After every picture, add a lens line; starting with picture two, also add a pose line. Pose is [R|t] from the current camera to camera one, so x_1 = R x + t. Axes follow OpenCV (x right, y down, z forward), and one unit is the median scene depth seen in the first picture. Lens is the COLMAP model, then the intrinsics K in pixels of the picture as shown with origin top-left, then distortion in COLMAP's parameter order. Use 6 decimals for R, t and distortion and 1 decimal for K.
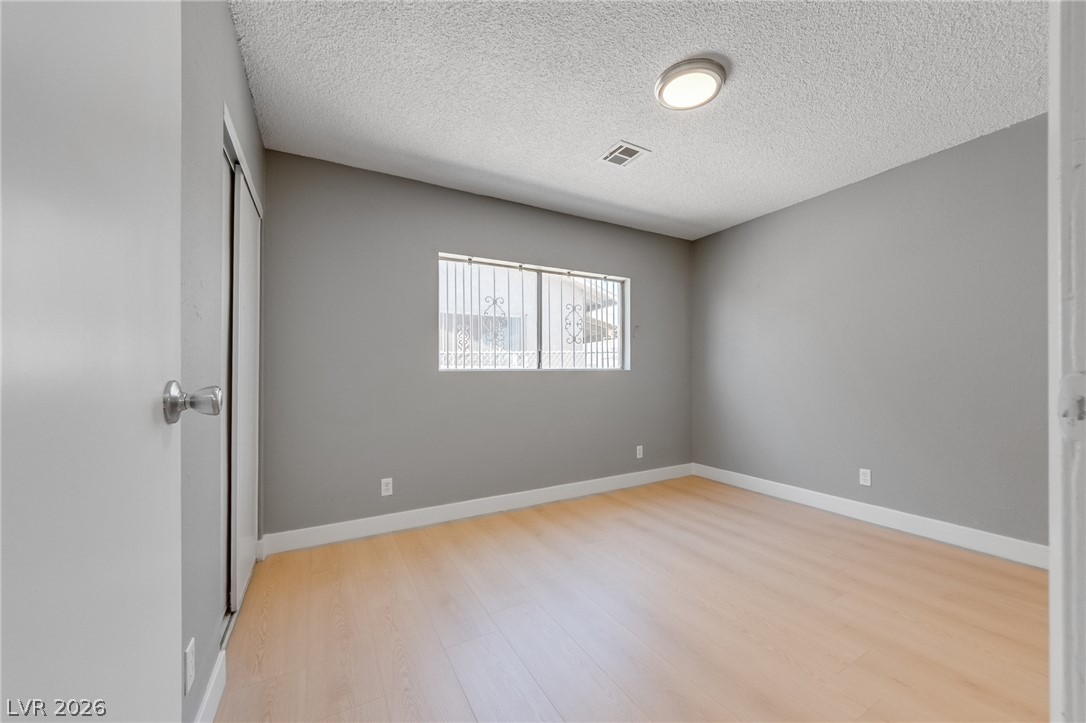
lens RADIAL K [[387.5, 0, 537.9], [0, 387.5, 369.4], [0, 0, 1]] dist [-0.001073, -0.000112]
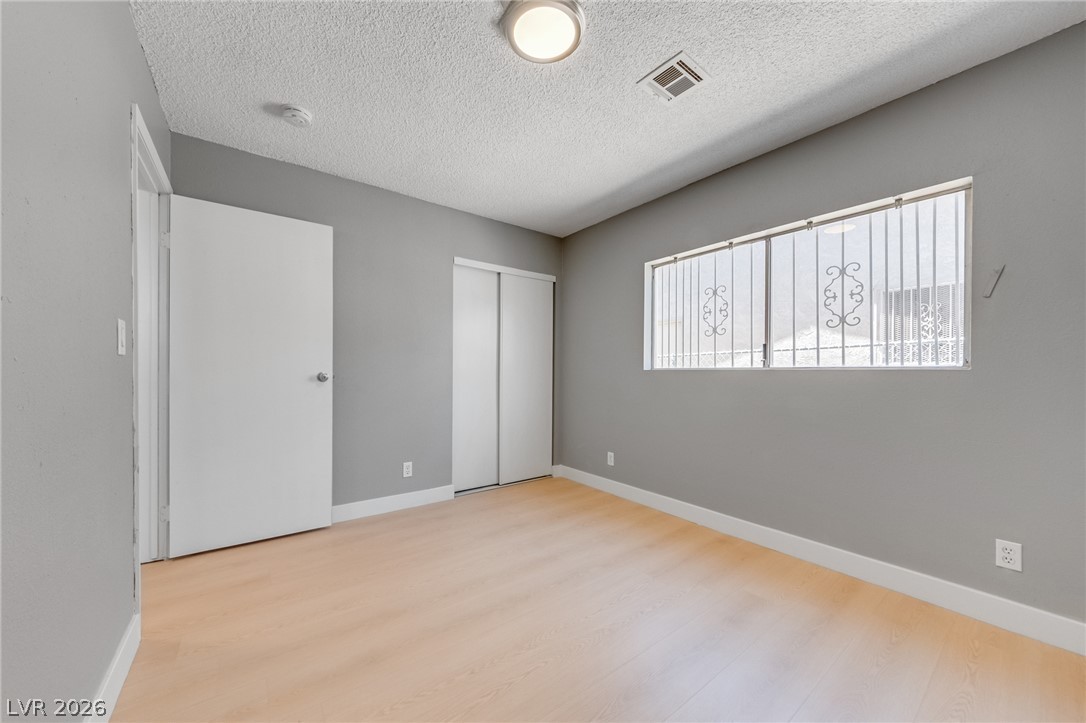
lens RADIAL K [[495.8, 0, 527.1], [0, 495.8, 363.7], [0, 0, 1]] dist [-0.001957, -0.001370]
pose [[0.024031, -0.006571, -0.999690, 1.041376], [0.003500, 0.999973, -0.006489, -0.004665], [0.999705, -0.003343, 0.024053, 0.560348]]
